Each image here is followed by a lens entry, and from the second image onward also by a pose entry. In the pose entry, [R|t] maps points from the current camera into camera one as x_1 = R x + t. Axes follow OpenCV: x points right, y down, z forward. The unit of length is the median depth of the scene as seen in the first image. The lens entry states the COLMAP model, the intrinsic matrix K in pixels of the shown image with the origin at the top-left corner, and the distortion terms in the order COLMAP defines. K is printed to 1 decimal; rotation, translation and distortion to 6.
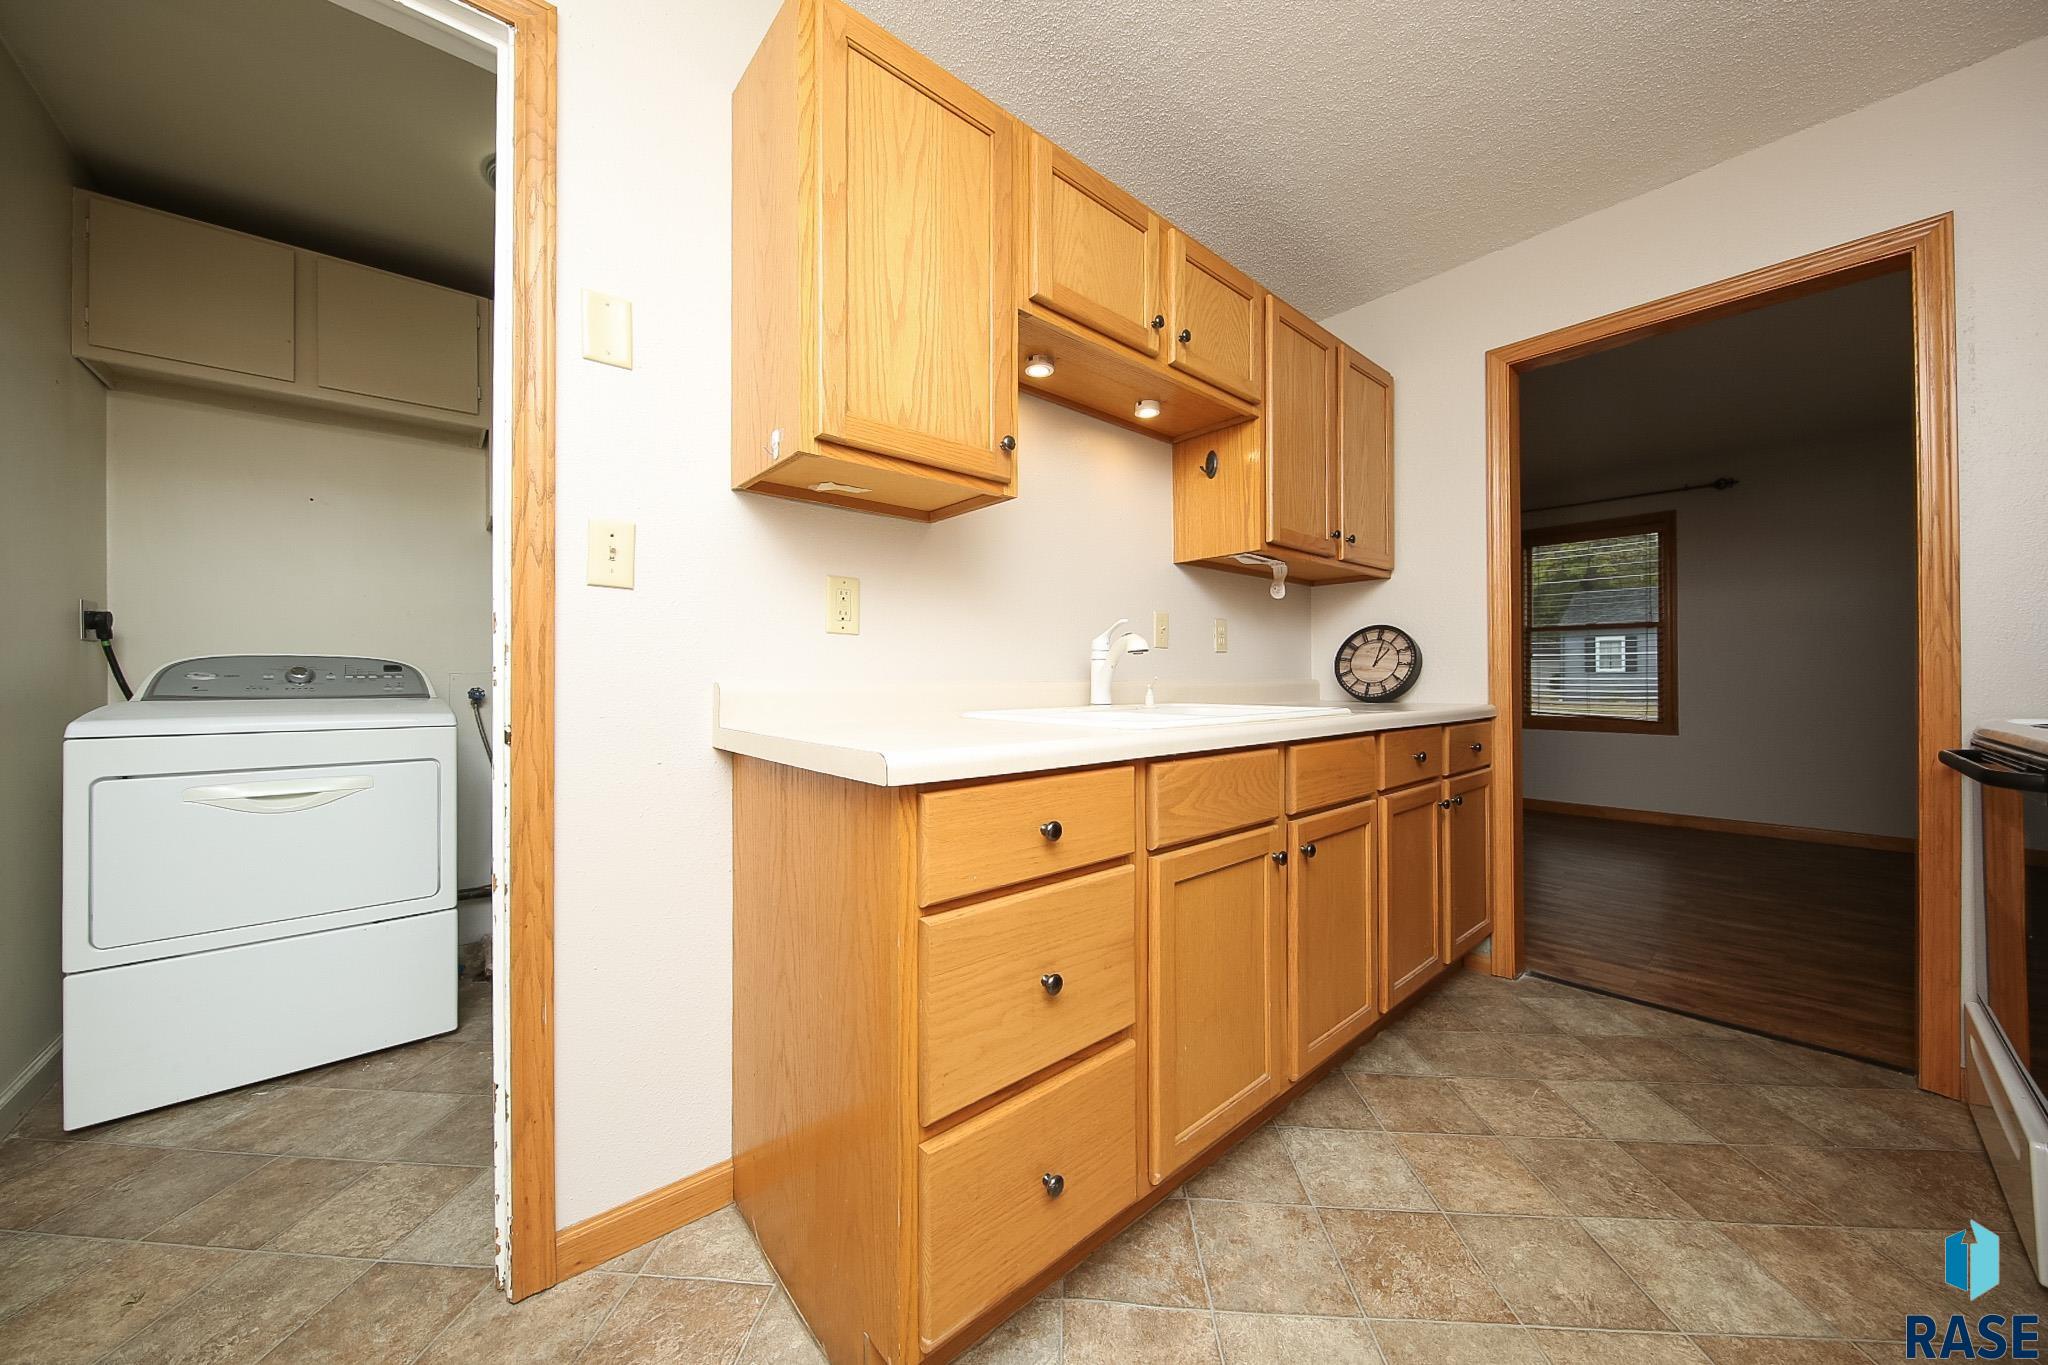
lens RADIAL K [[695.3, 0, 1022.1], [0, 695.3, 677.8], [0, 0, 1]] dist [-0.001123, -0.002269]
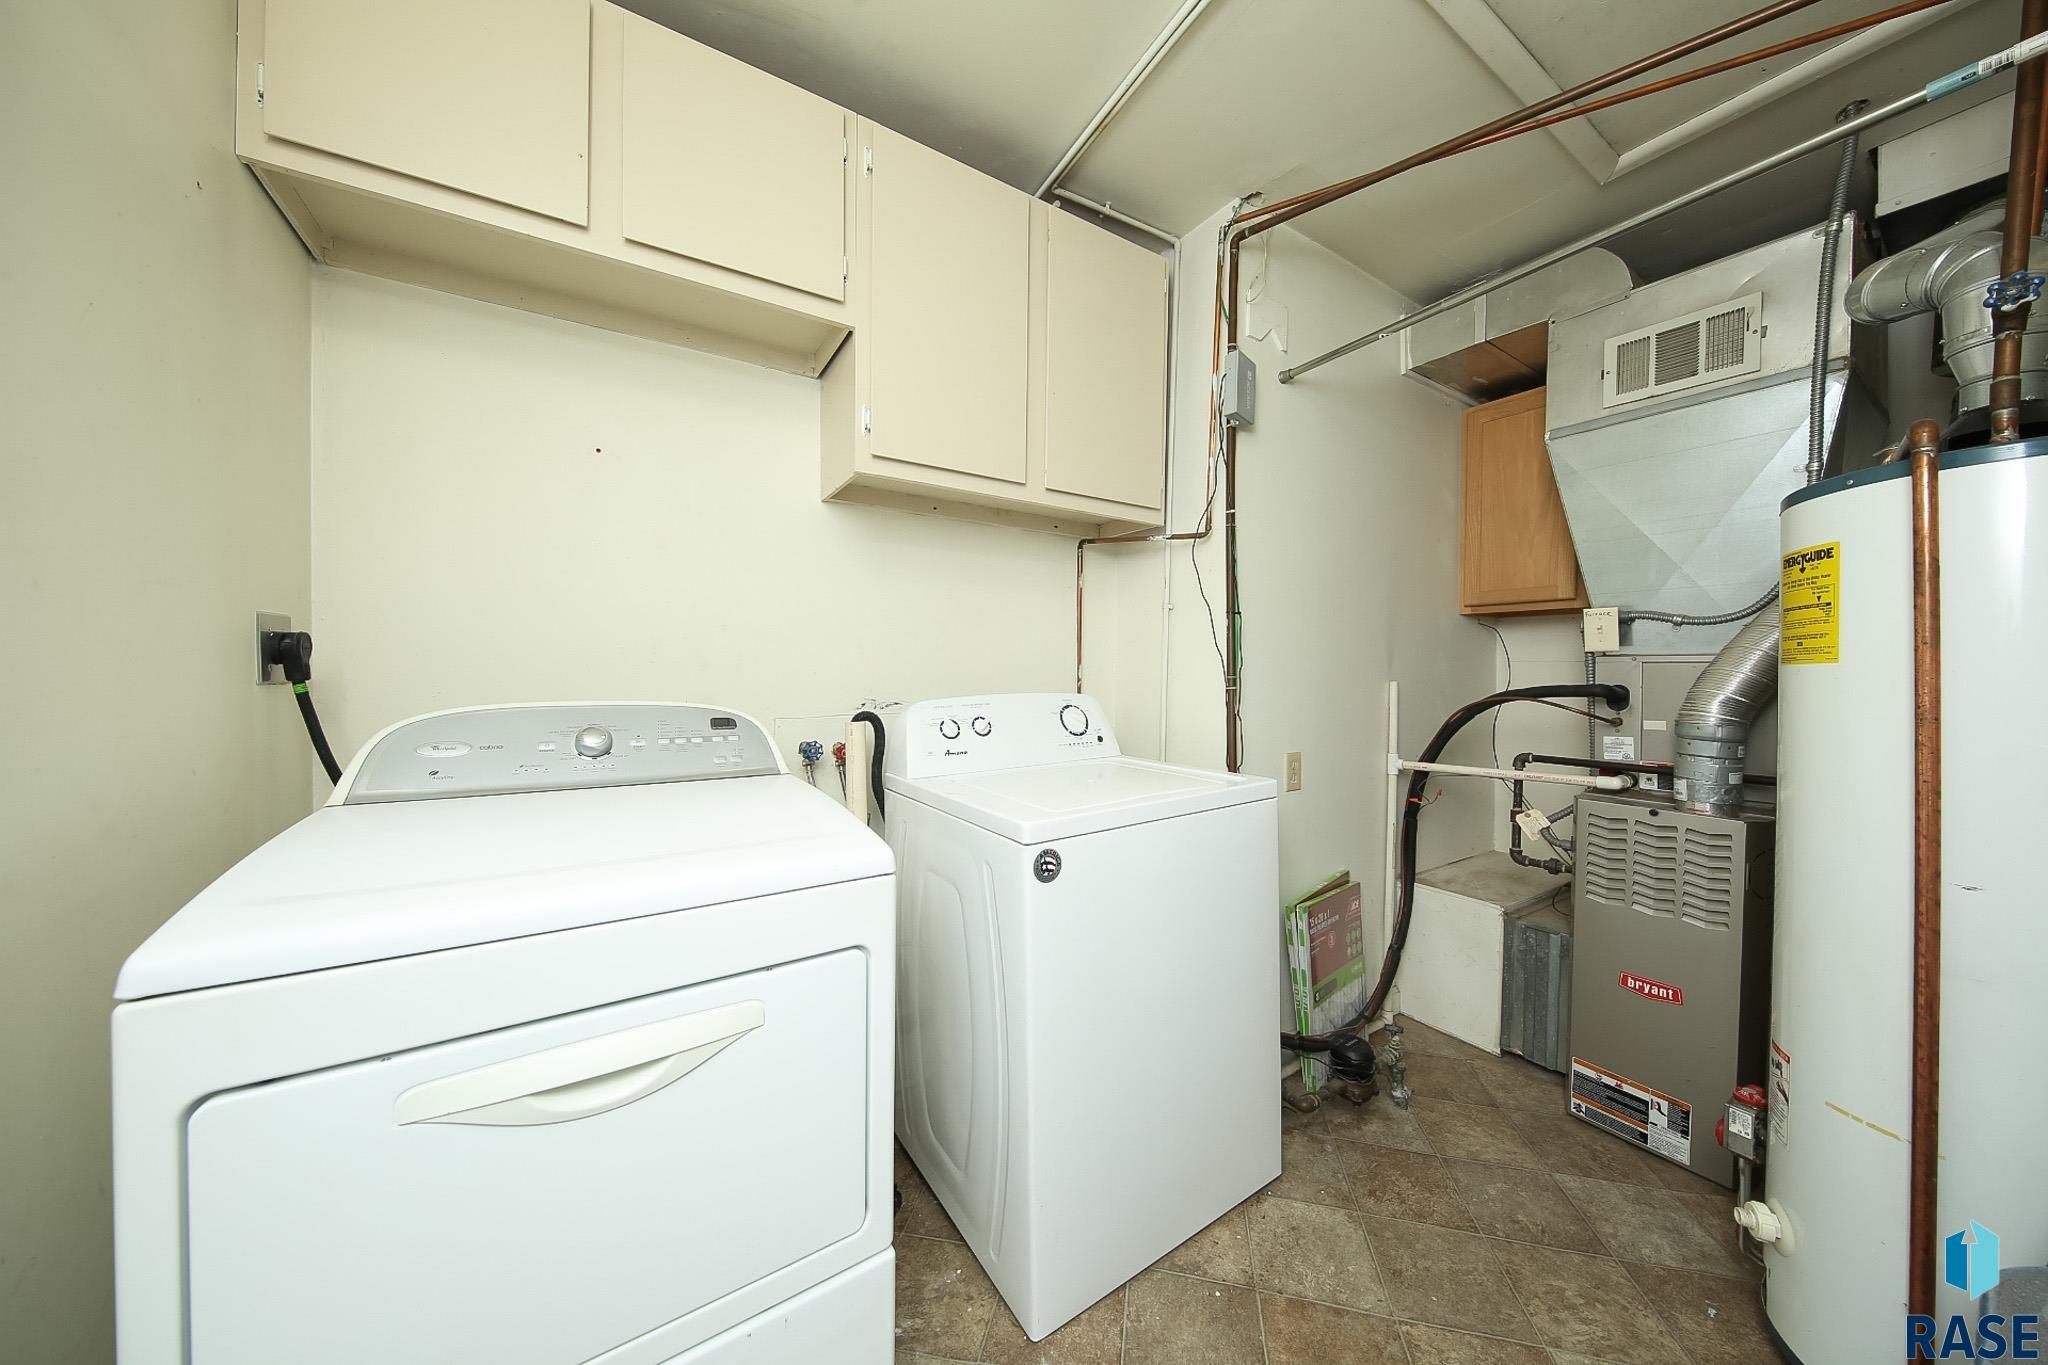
lens RADIAL K [[673.2, 0, 1033.5], [0, 673.2, 678.0], [0, 0, 1]] dist [-0.002980, -0.000216]
pose [[0.987830, 0.014347, -0.154874, -0.644463], [-0.013691, 0.999892, 0.005297, -0.069555], [0.154933, -0.003112, 0.987920, 0.545669]]
